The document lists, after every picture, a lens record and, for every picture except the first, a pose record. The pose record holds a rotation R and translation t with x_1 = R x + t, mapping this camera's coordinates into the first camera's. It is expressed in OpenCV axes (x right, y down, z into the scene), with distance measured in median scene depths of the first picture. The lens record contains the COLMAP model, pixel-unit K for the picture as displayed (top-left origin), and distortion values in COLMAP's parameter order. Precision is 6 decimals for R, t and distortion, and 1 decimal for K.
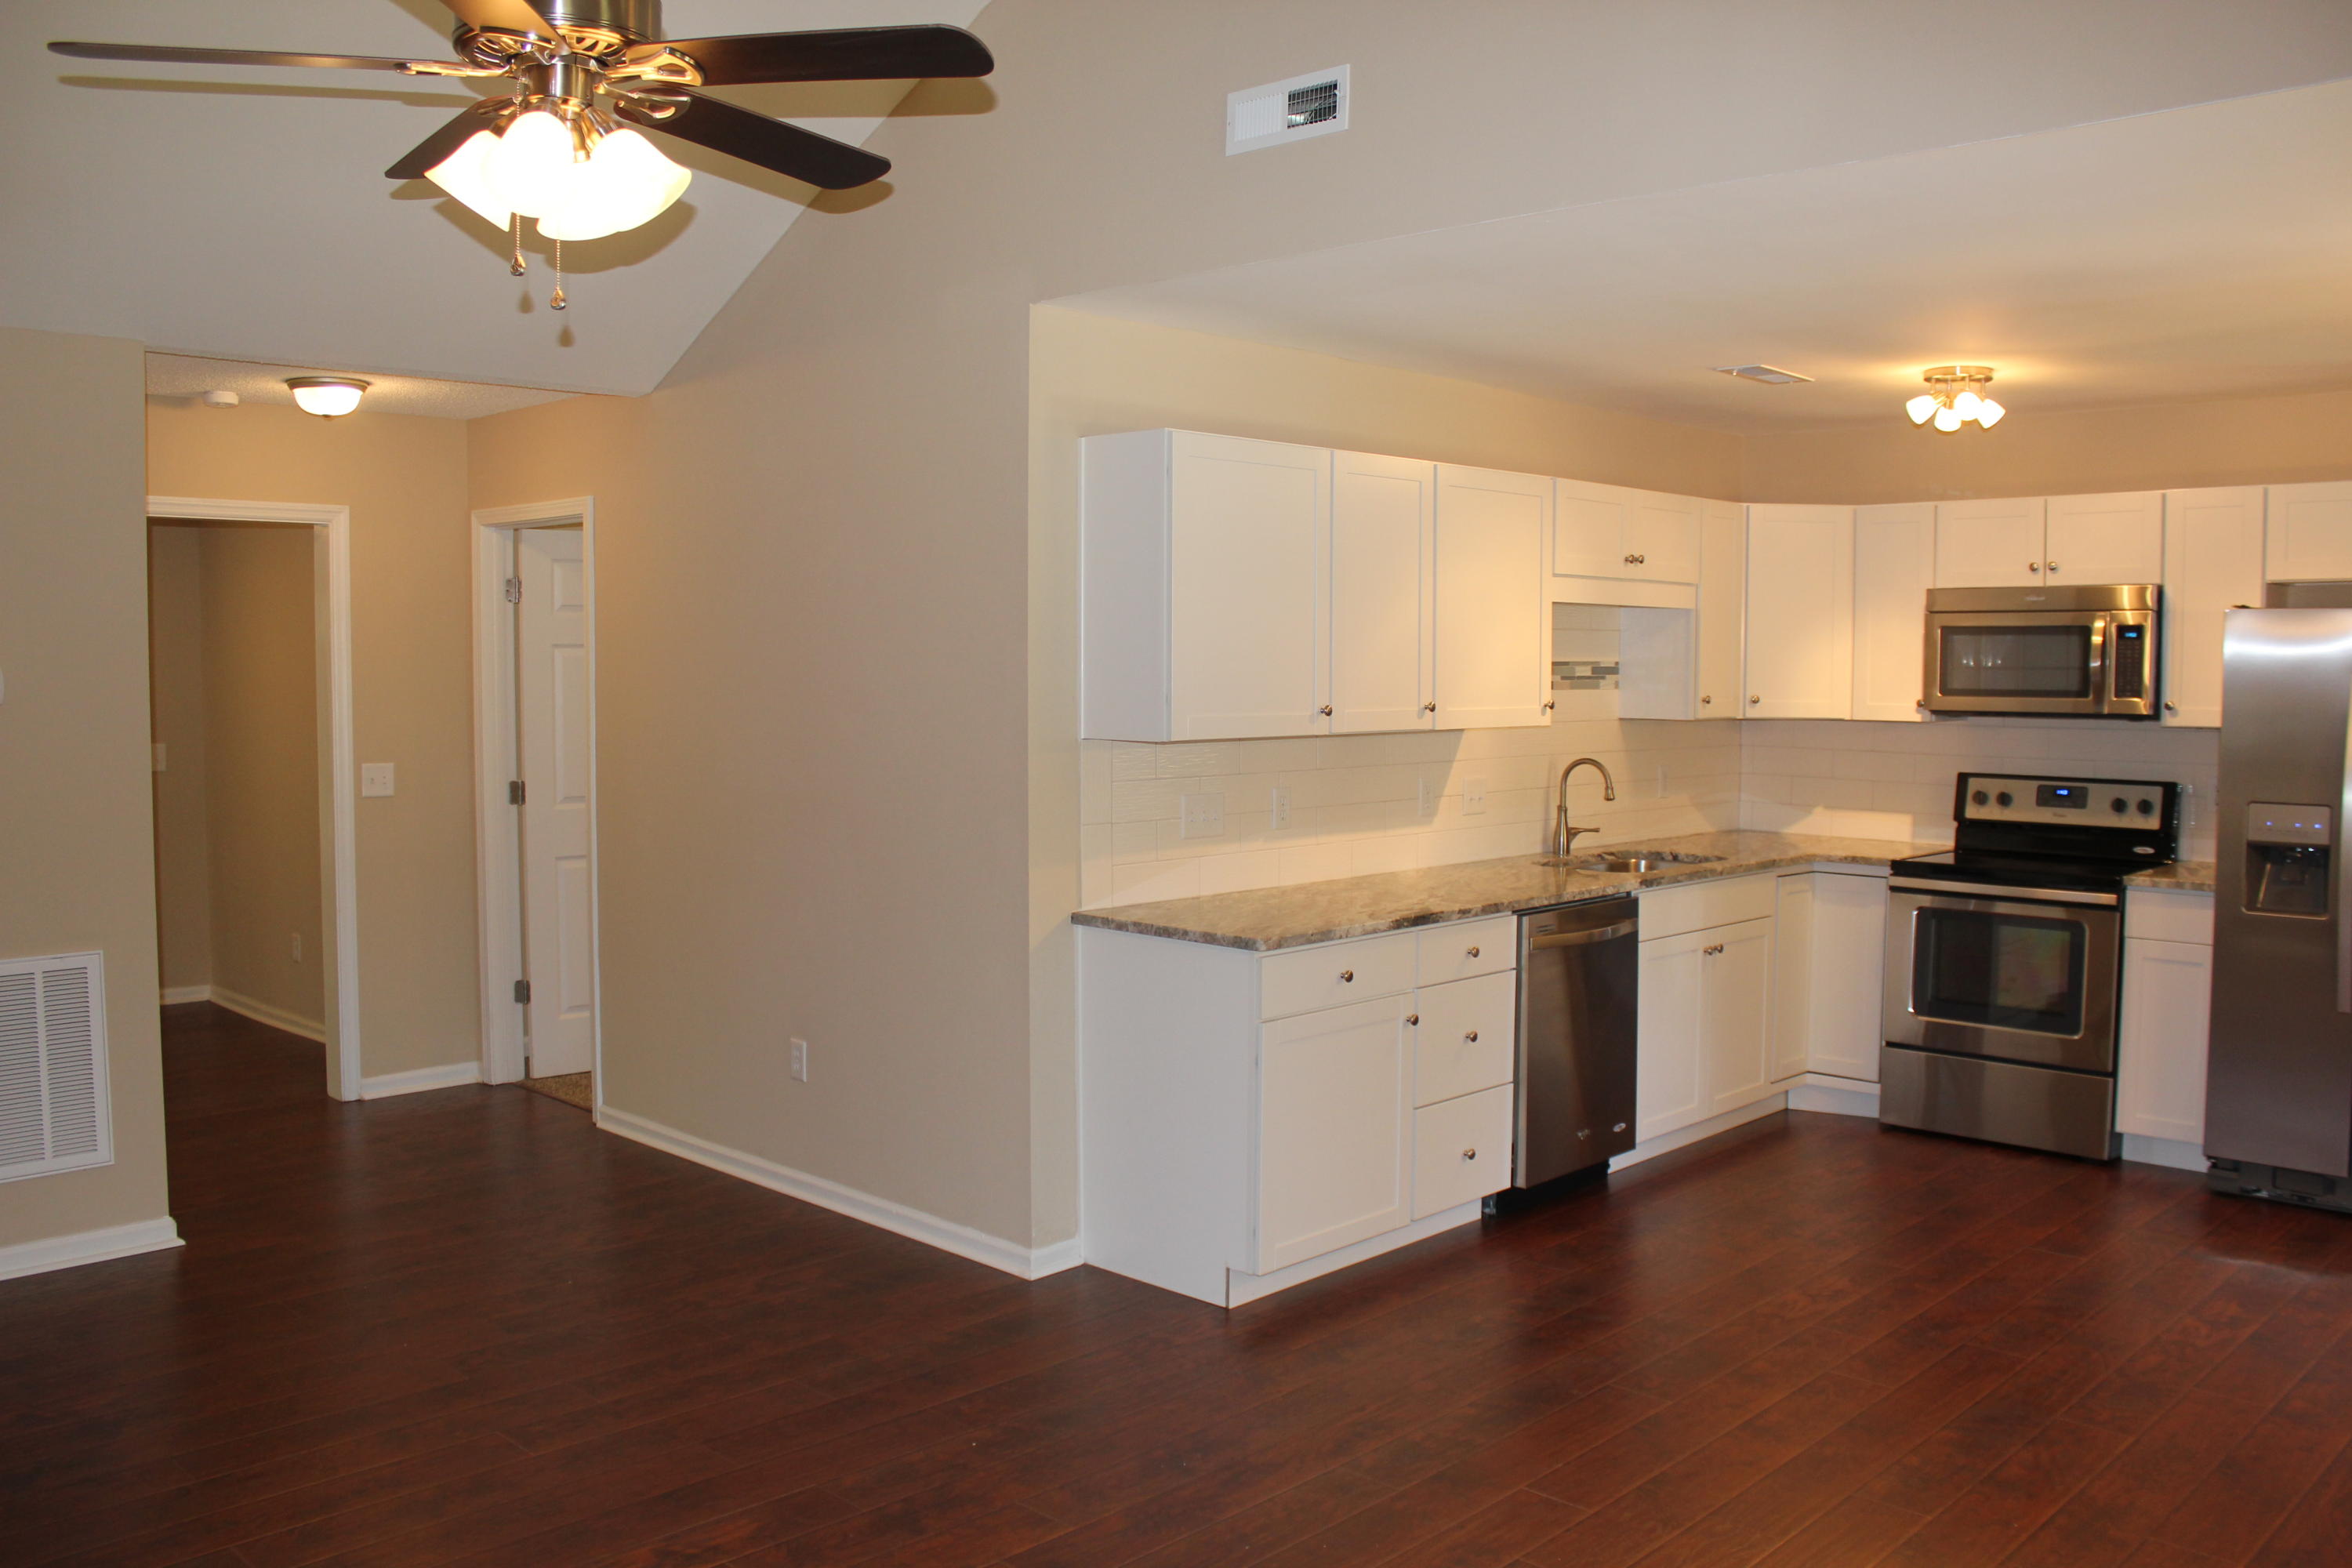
lens RADIAL K [[1939.3, 0, 1176.0], [0, 1939.3, 784.0], [0, 0, 1]] dist [-0.169519, 0.152304]
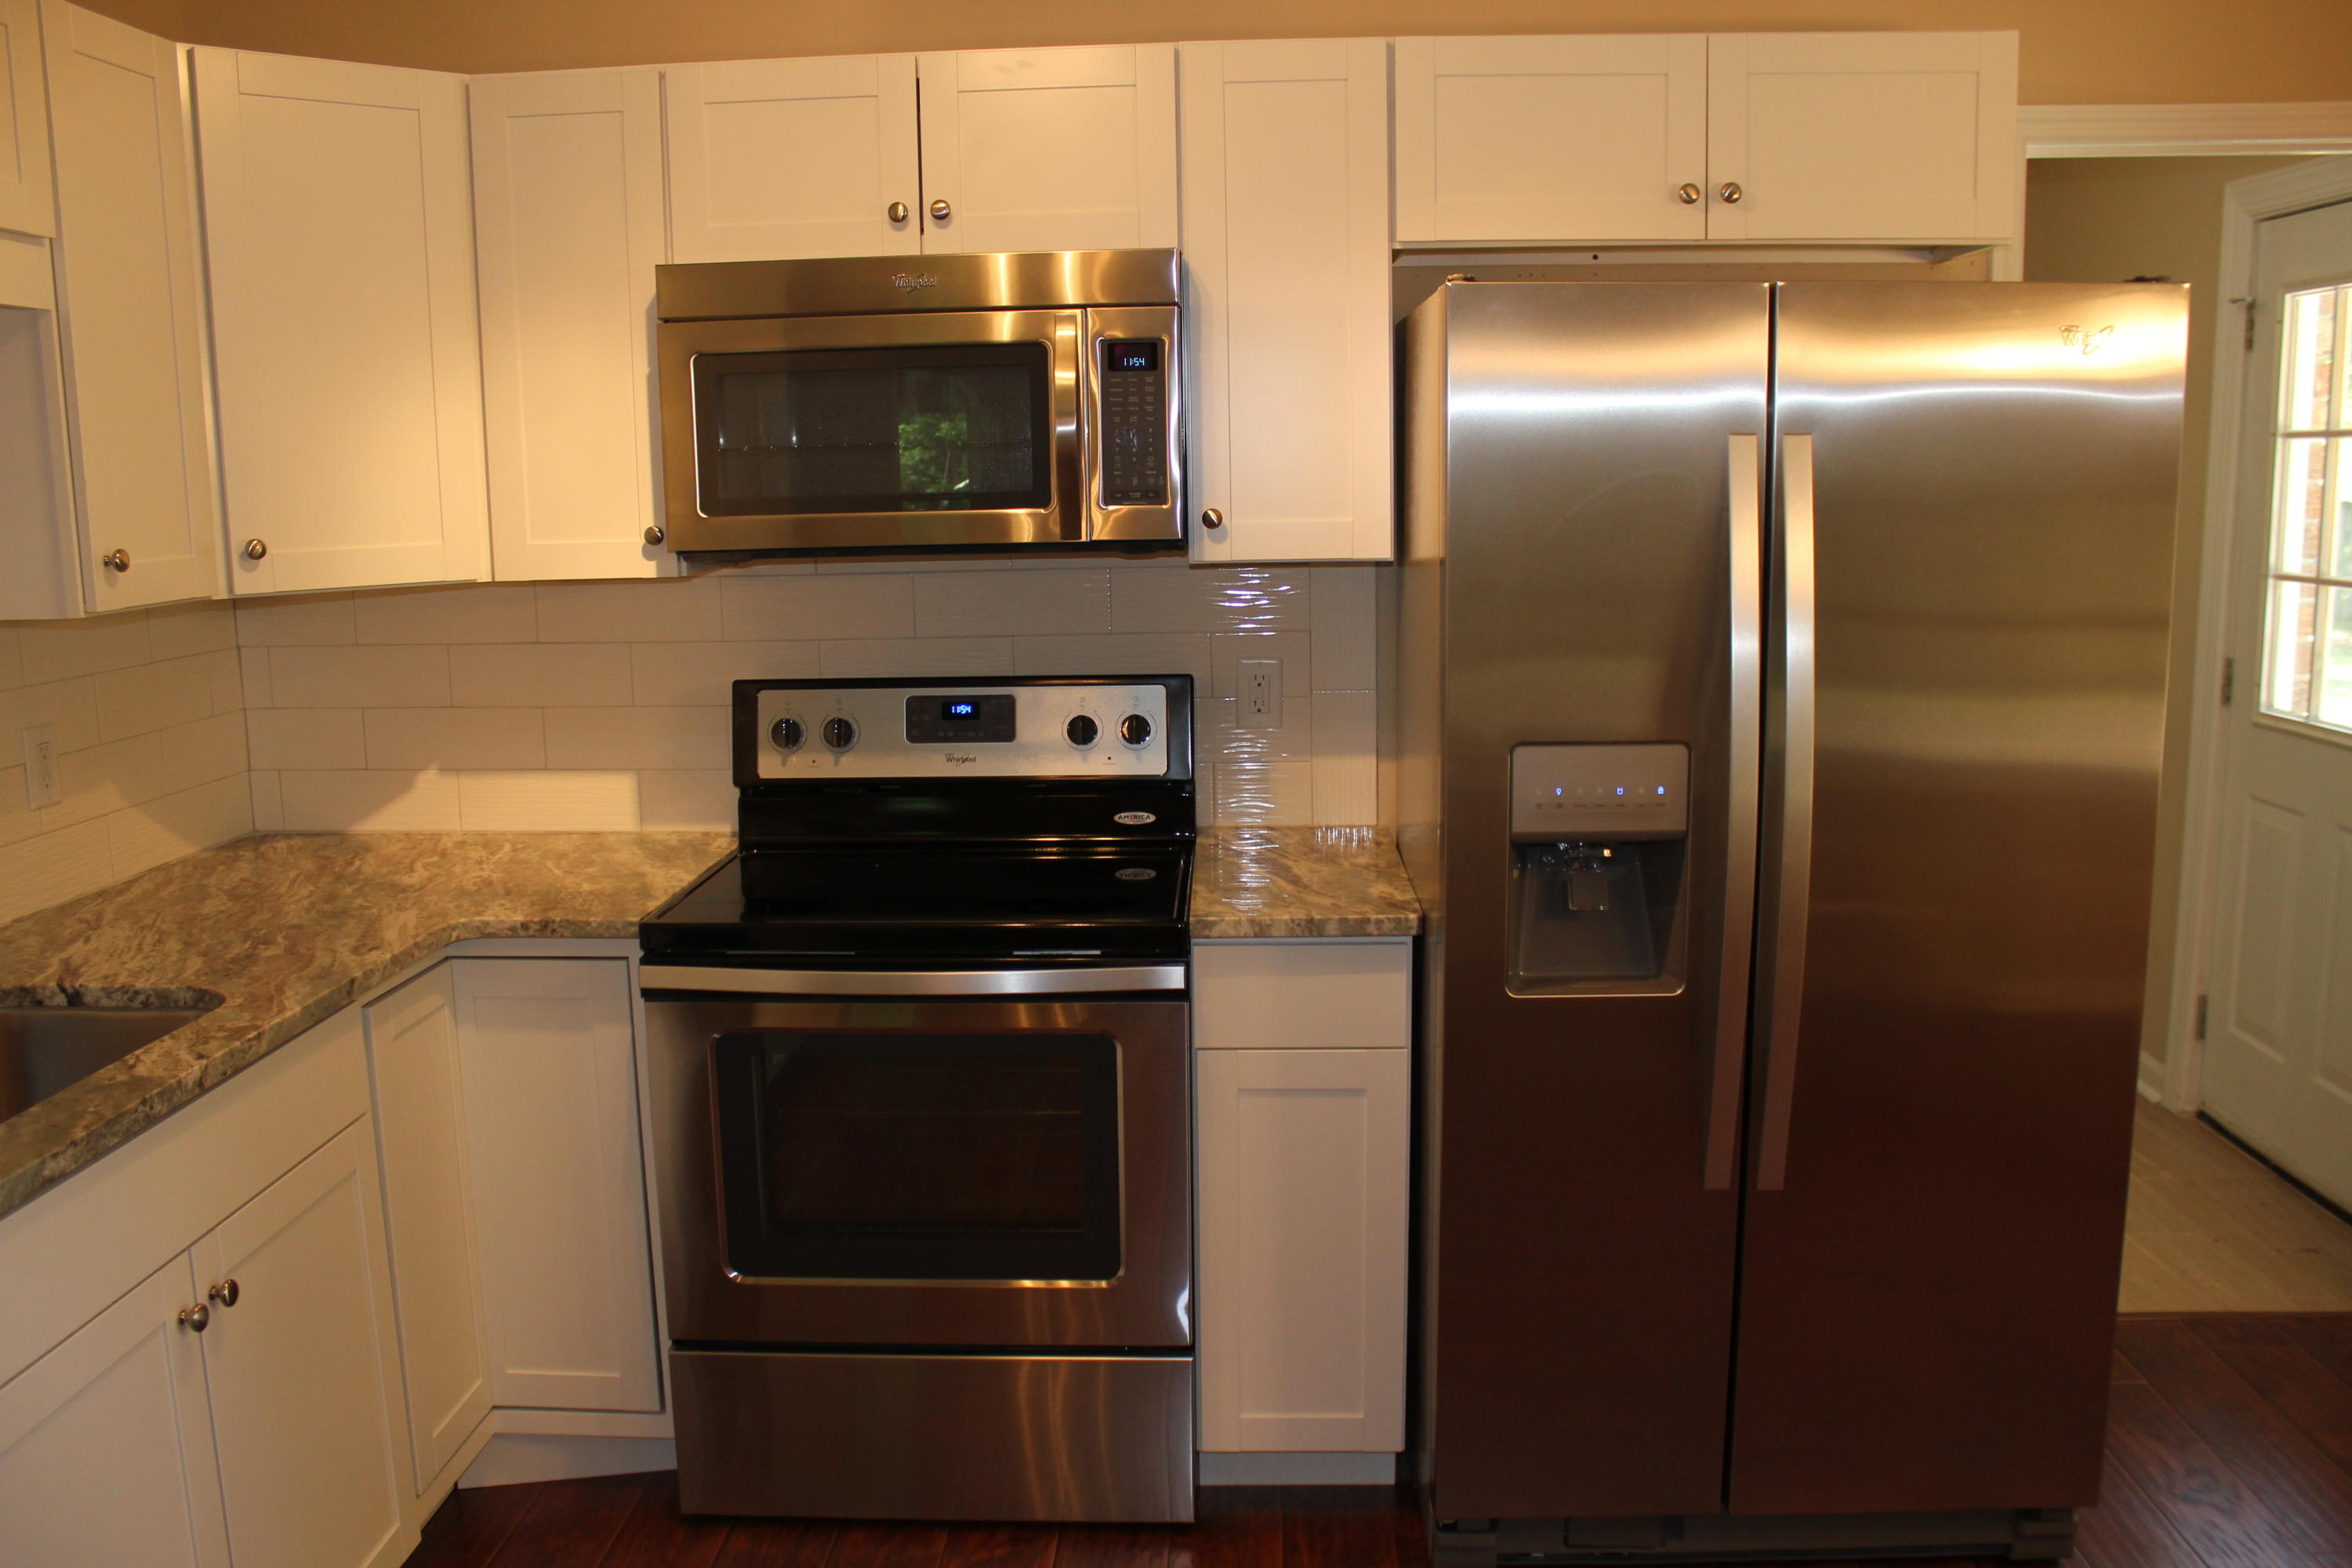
lens RADIAL K [[1939.3, 0, 1176.0], [0, 1939.3, 784.0], [0, 0, 1]] dist [-0.169519, 0.152304]
pose [[0.742974, -0.127494, 0.657065, 0.196198], [0.060963, 0.990500, 0.123259, -0.034714], [-0.666538, -0.051522, 0.743689, 0.621128]]
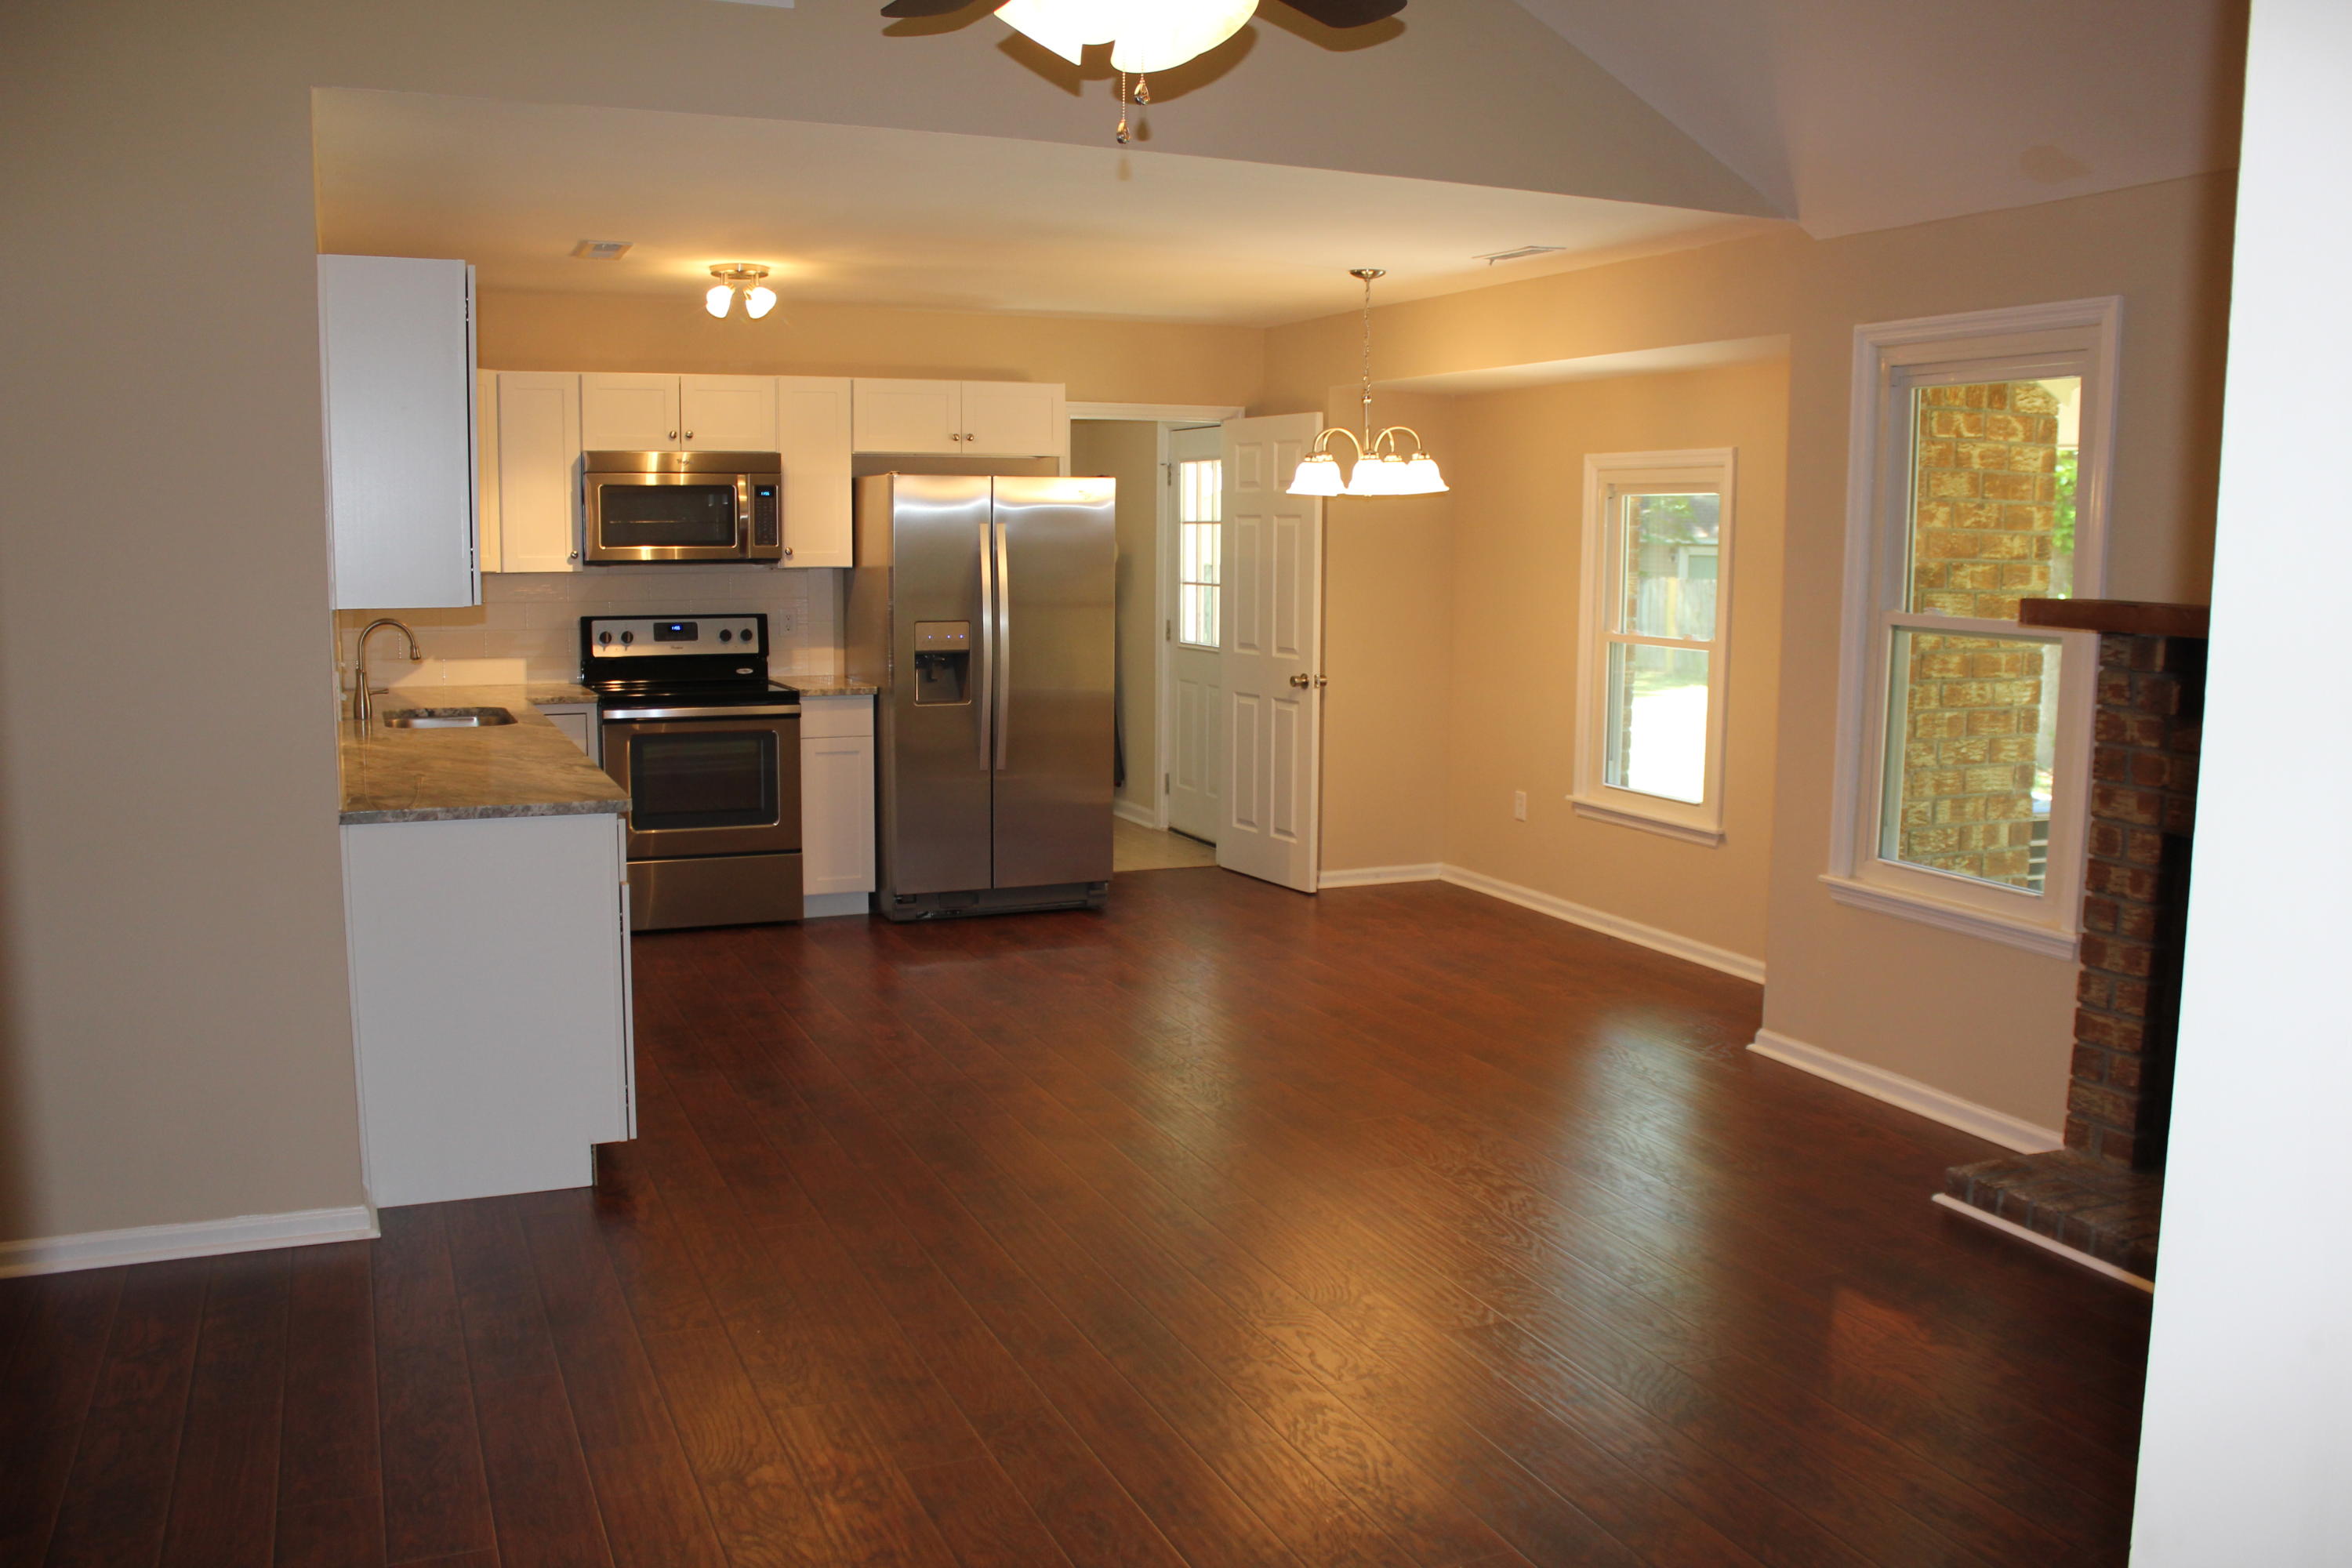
lens RADIAL K [[1939.3, 0, 1176.0], [0, 1939.3, 784.0], [0, 0, 1]] dist [-0.169519, 0.152304]
pose [[0.377793, -0.122073, 0.917807, -0.536912], [0.051855, 0.992504, 0.110663, -0.015601], [-0.924437, 0.005785, 0.381292, 0.263619]]
